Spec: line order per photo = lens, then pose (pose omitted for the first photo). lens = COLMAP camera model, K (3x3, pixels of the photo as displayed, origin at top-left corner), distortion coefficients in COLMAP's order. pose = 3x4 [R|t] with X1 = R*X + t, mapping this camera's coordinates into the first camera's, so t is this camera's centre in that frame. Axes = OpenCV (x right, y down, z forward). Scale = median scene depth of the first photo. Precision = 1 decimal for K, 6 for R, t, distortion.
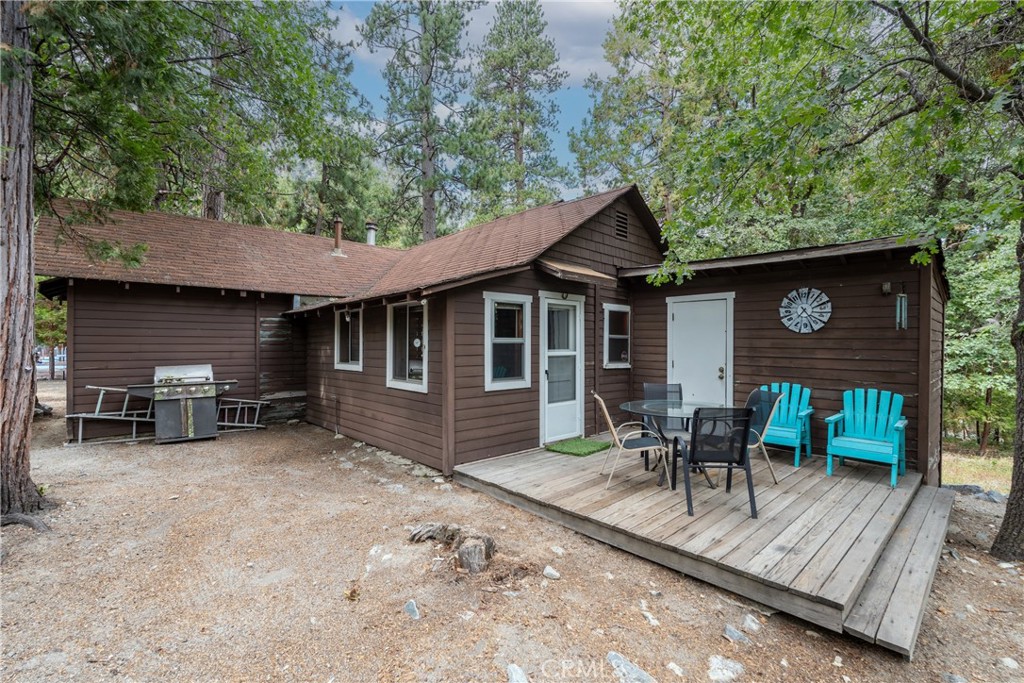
lens RADIAL K [[457.8, 0, 509.8], [0, 457.8, 342.0], [0, 0, 1]] dist [-0.002007, -0.000185]
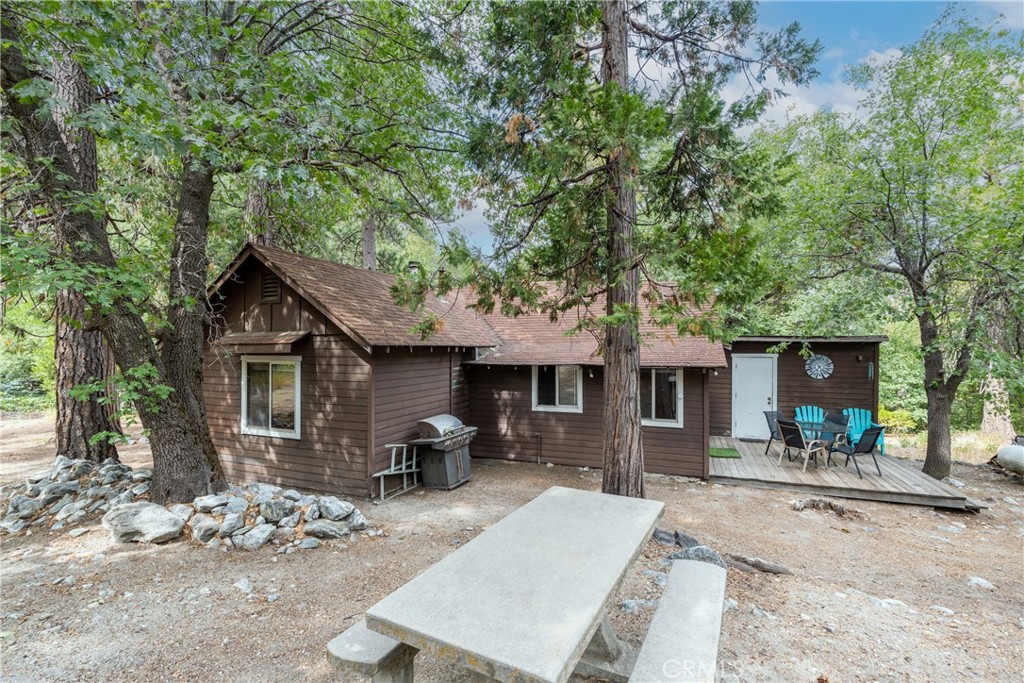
lens RADIAL K [[457.8, 0, 517.9], [0, 457.8, 339.6], [0, 0, 1]] dist [-0.002007, -0.000185]
pose [[0.889869, 0.006032, 0.456176, -1.320249], [-0.000084, 0.999915, -0.013058, -0.157227], [-0.456216, 0.011581, 0.889794, -0.109415]]
